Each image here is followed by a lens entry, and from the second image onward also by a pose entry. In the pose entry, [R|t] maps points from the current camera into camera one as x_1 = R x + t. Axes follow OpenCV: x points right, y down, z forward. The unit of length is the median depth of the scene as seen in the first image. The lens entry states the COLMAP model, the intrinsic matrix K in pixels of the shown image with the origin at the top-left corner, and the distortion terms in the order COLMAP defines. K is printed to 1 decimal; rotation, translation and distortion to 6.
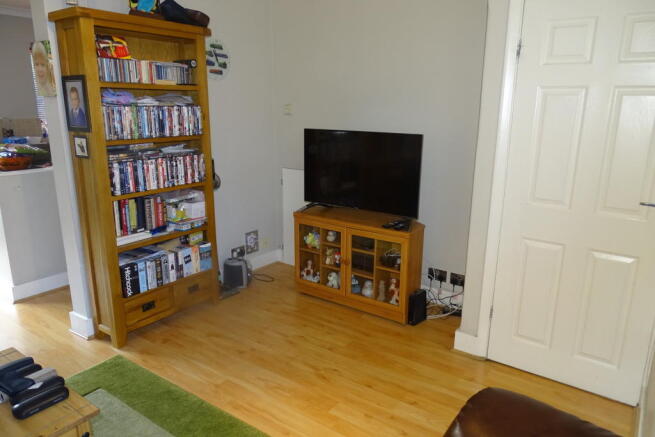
lens RADIAL K [[464.2, 0, 325.1], [0, 464.2, 219.1], [0, 0, 1]] dist [0.004085, 0.006570]
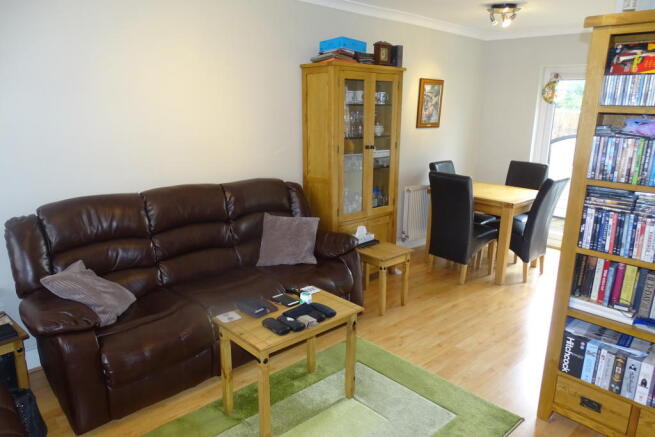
lens RADIAL K [[464.2, 0, 325.1], [0, 464.2, 219.1], [0, 0, 1]] dist [0.004085, 0.006570]
pose [[-0.195167, 0.226347, -0.954294, 0.366590], [-0.257315, 0.927103, 0.272522, -0.191257], [0.946414, 0.298741, -0.122698, 0.641878]]
